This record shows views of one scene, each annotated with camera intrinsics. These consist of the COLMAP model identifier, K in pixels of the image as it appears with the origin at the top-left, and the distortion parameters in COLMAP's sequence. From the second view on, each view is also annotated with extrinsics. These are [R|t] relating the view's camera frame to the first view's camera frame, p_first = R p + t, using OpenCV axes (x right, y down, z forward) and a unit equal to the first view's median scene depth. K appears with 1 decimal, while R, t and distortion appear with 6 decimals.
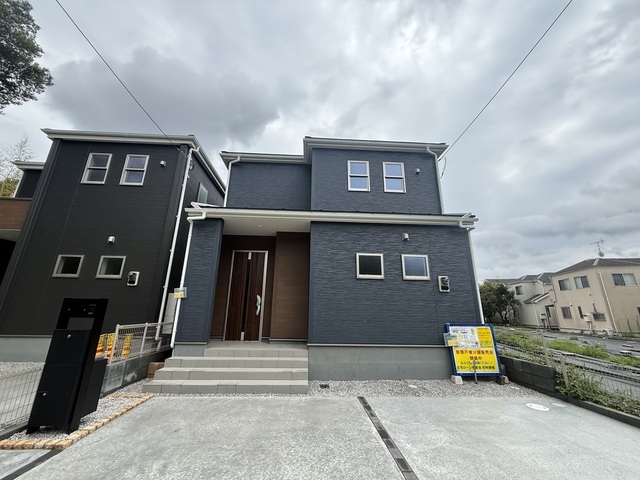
lens RADIAL K [[253.9, 0, 317.8], [0, 253.9, 238.7], [0, 0, 1]] dist [-0.000394, -0.000052]
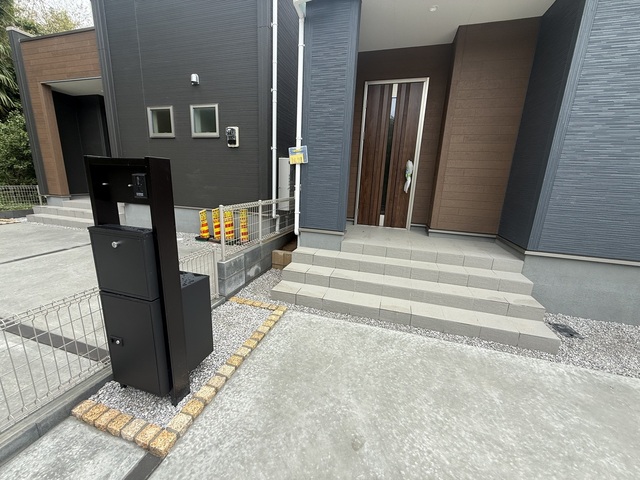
lens RADIAL K [[253.9, 0, 317.8], [0, 253.9, 238.7], [0, 0, 1]] dist [-0.000394, -0.000052]
pose [[0.940018, 0.101539, -0.325662, -0.278358], [0.068194, 0.879465, 0.471052, 0.106198], [0.334238, -0.465006, 0.819789, 0.419892]]
